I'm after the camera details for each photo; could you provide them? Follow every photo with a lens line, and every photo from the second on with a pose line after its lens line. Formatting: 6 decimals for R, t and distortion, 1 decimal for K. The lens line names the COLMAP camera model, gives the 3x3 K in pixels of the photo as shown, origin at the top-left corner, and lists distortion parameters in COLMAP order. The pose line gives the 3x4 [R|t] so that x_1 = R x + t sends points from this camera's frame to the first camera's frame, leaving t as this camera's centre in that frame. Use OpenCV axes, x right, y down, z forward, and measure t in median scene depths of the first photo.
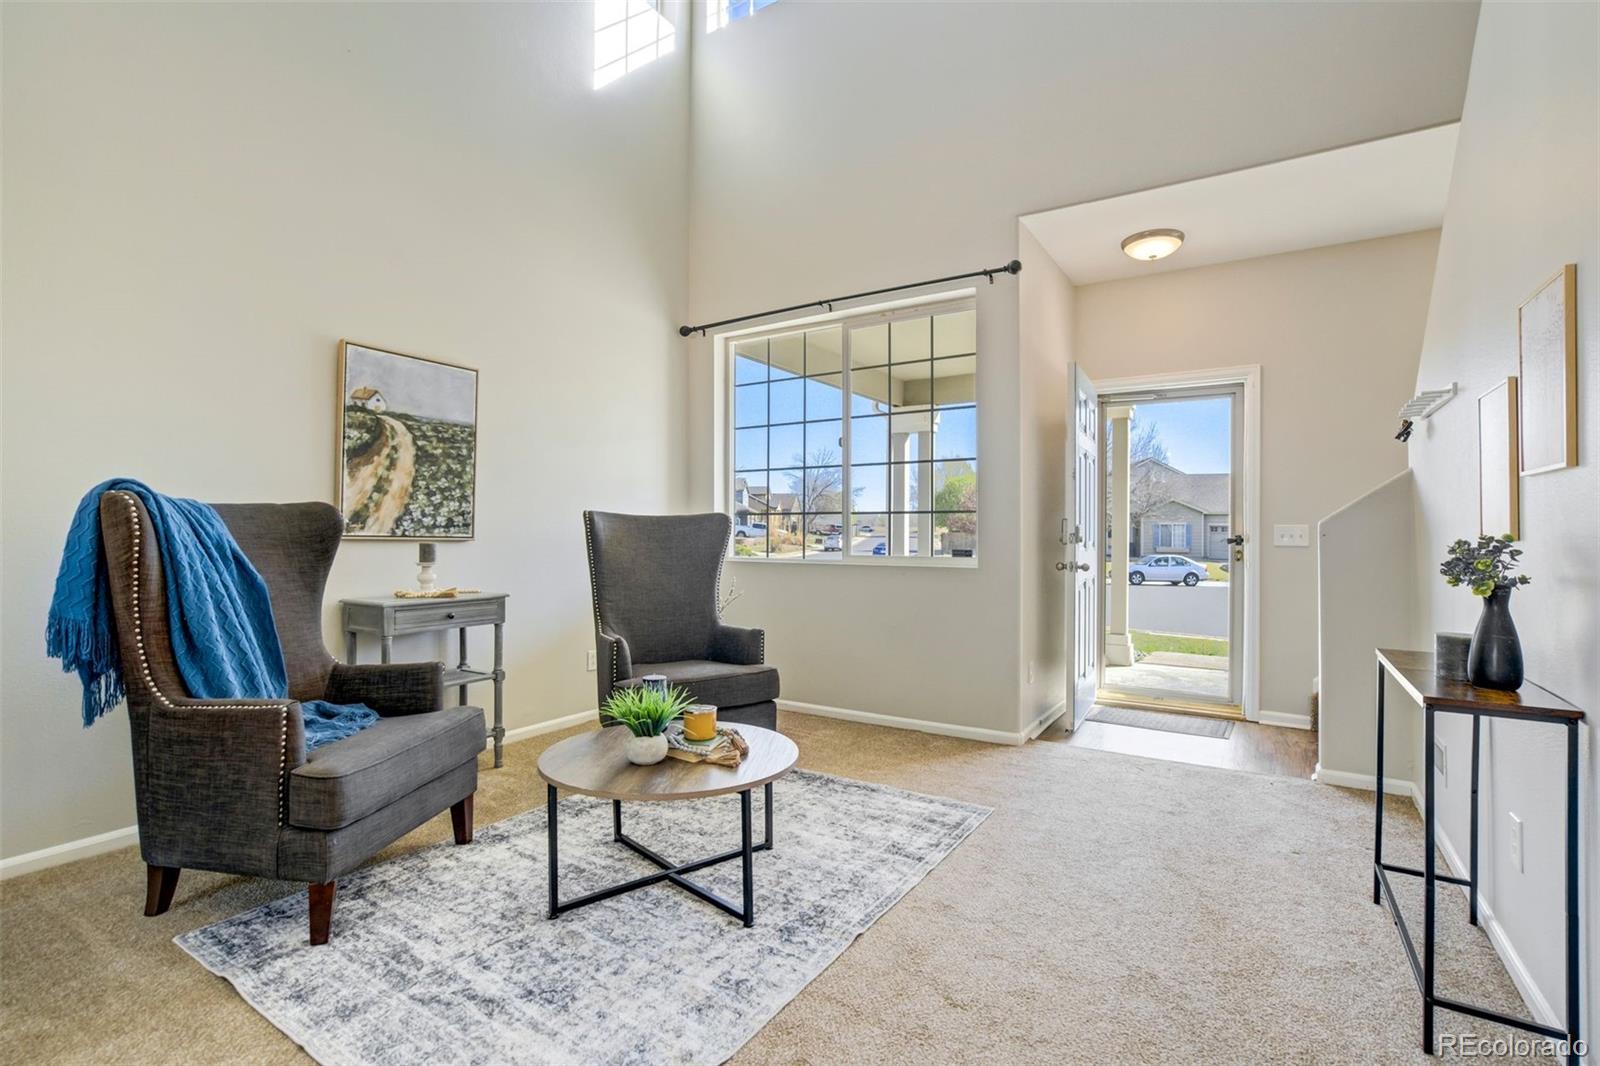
lens RADIAL K [[741.2, 0, 800.0], [0, 741.2, 533.0], [0, 0, 1]] dist [-0.044525, -0.000164]
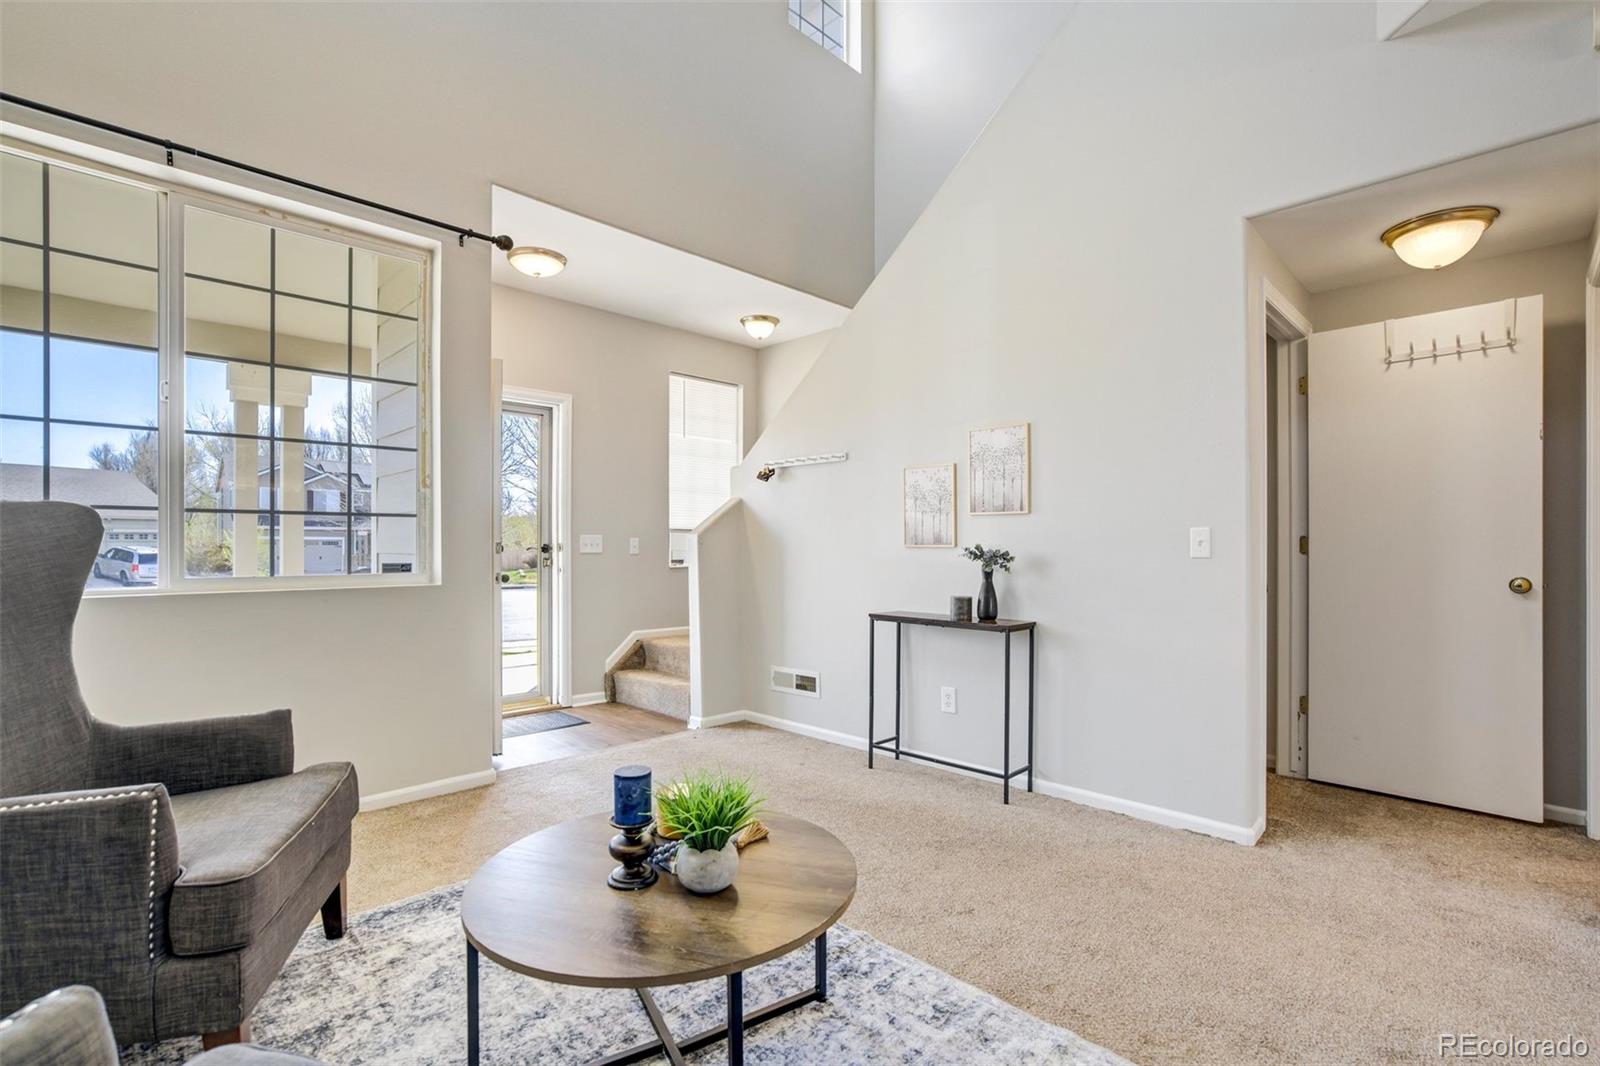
lens RADIAL K [[741.2, 0, 800.6], [0, 741.2, 550.3], [0, 0, 1]] dist [-0.029782, 0.000207]
pose [[0.200908, -0.012673, 0.979528, -0.648949], [-0.000636, 0.999914, 0.013068, -0.003400], [-0.979610, -0.003249, 0.200883, 0.603040]]
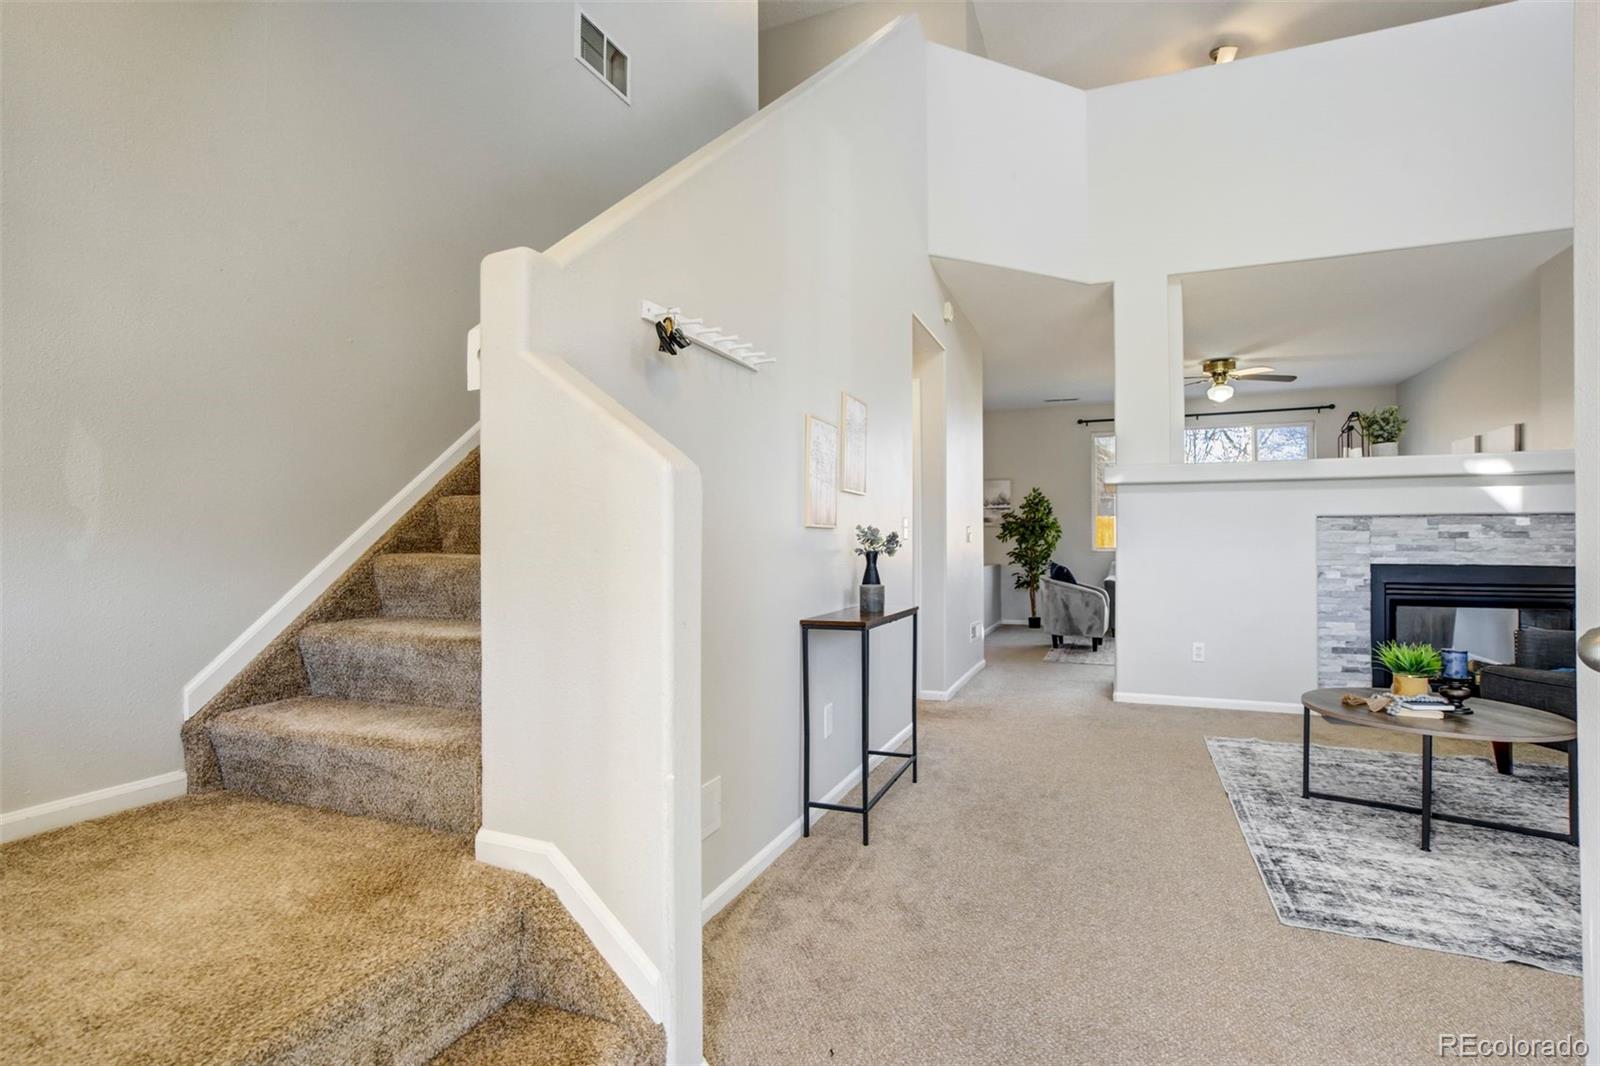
lens RADIAL K [[741.2, 0, 800.0], [0, 741.2, 533.0], [0, 0, 1]] dist [-0.044525, -0.000164]
pose [[-0.984225, -0.010150, -0.176632, 0.803221], [-0.007628, 0.999859, -0.014950, 0.039599], [0.176758, -0.013367, -0.984163, 1.554447]]
